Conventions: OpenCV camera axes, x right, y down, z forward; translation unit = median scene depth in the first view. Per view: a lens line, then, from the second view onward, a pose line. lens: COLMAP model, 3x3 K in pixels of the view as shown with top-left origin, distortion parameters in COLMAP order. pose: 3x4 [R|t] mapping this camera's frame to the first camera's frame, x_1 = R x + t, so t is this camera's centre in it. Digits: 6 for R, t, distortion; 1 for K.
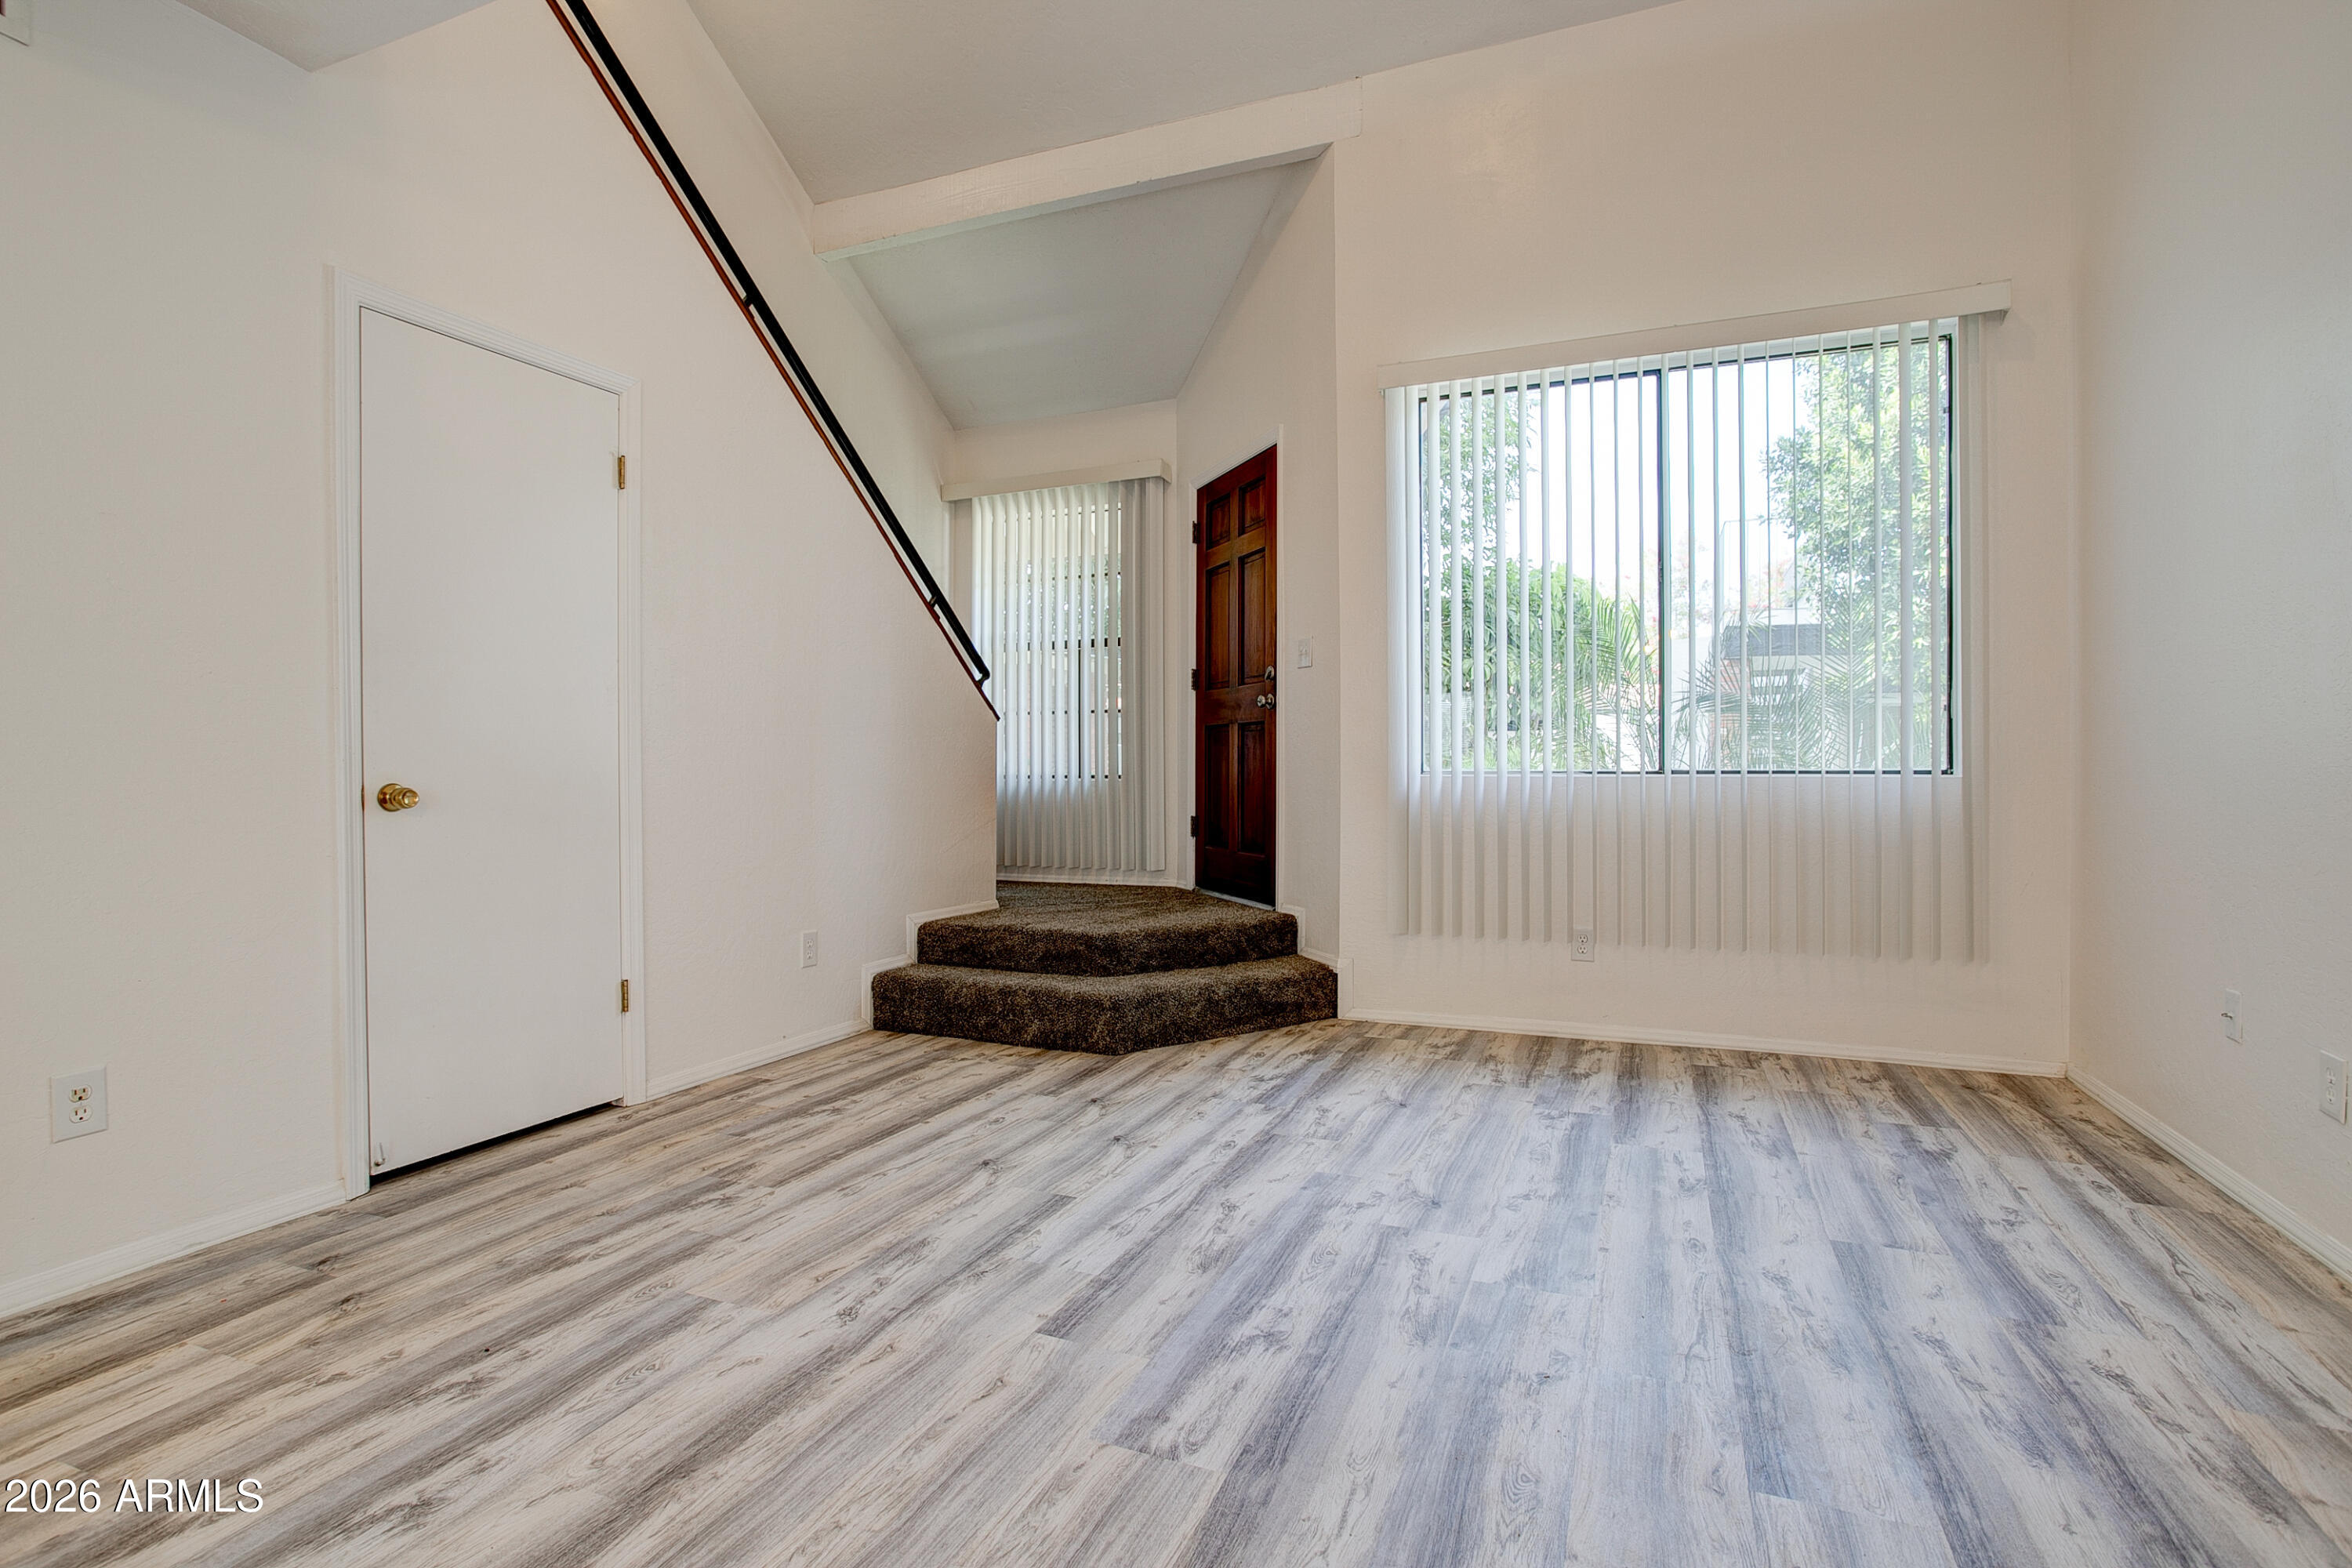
lens RADIAL K [[1143.6, 0, 1178.6], [0, 1143.6, 778.3], [0, 0, 1]] dist [-0.063045, 0.038024]
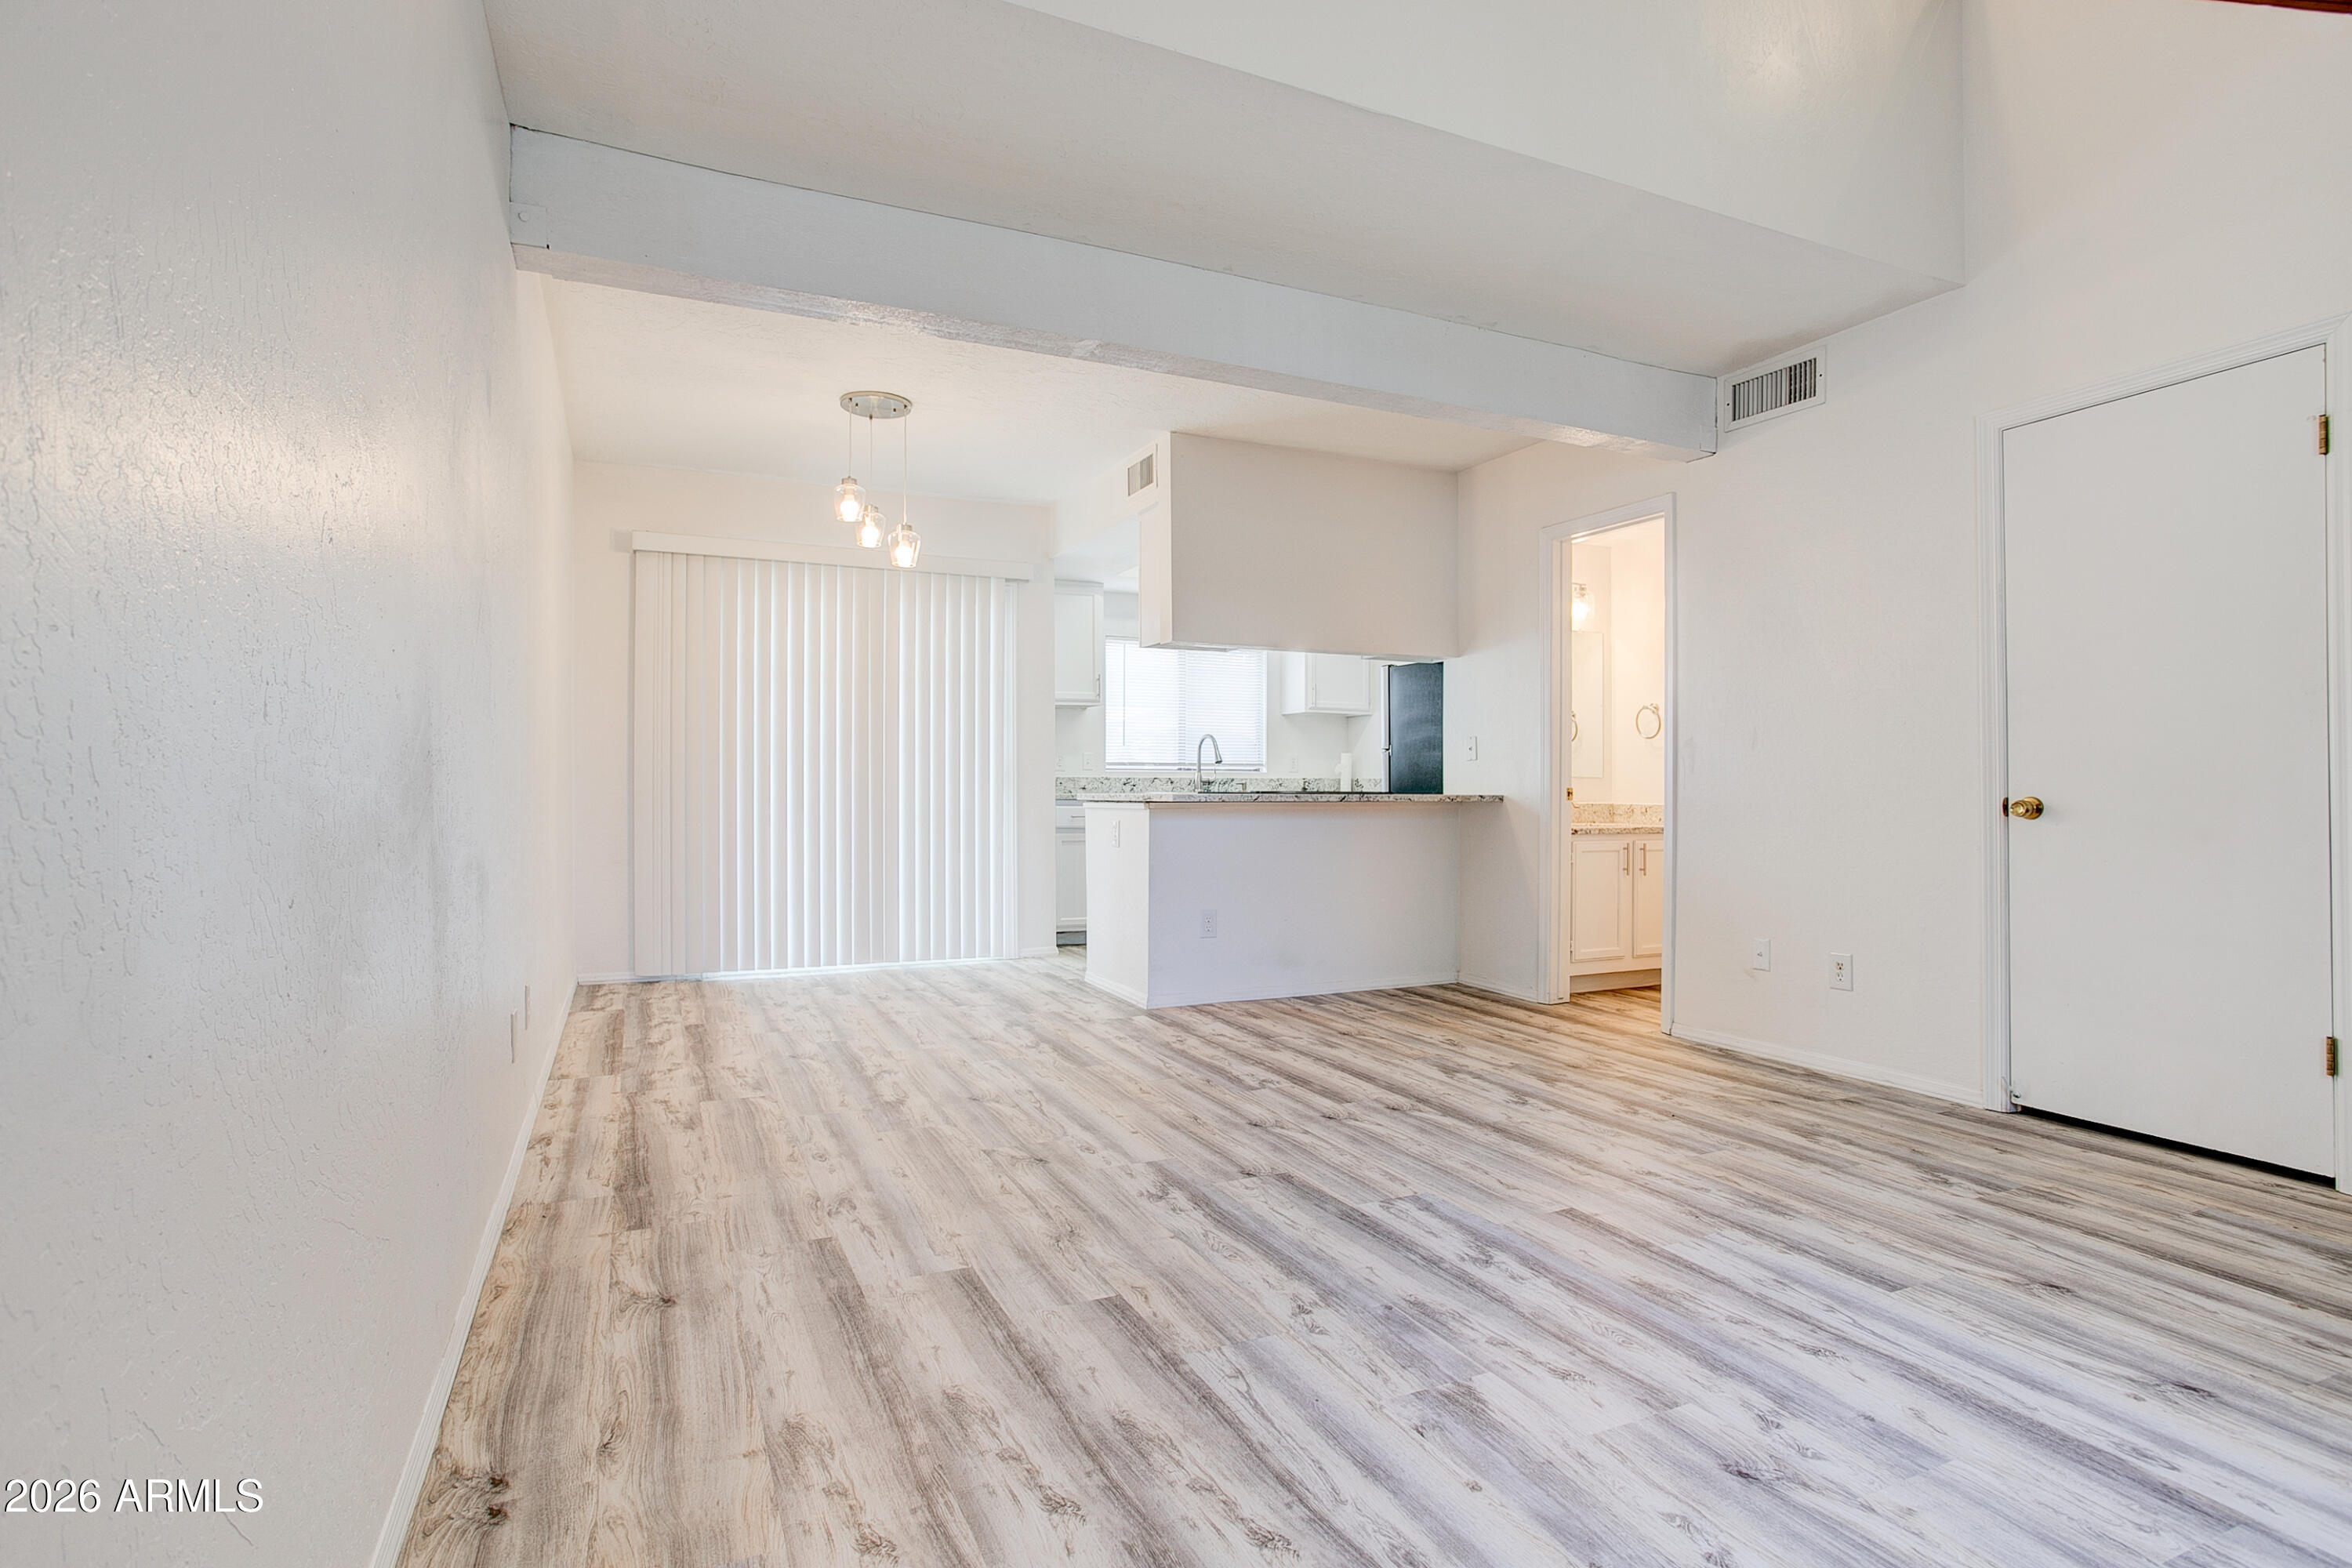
lens RADIAL K [[1143.6, 0, 1178.6], [0, 1143.6, 778.3], [0, 0, 1]] dist [-0.063045, 0.038024]
pose [[-0.667716, -0.005750, -0.744393, 0.655456], [-0.006502, 0.999977, -0.001892, -0.005441], [0.744387, 0.003576, -0.667739, 0.859148]]
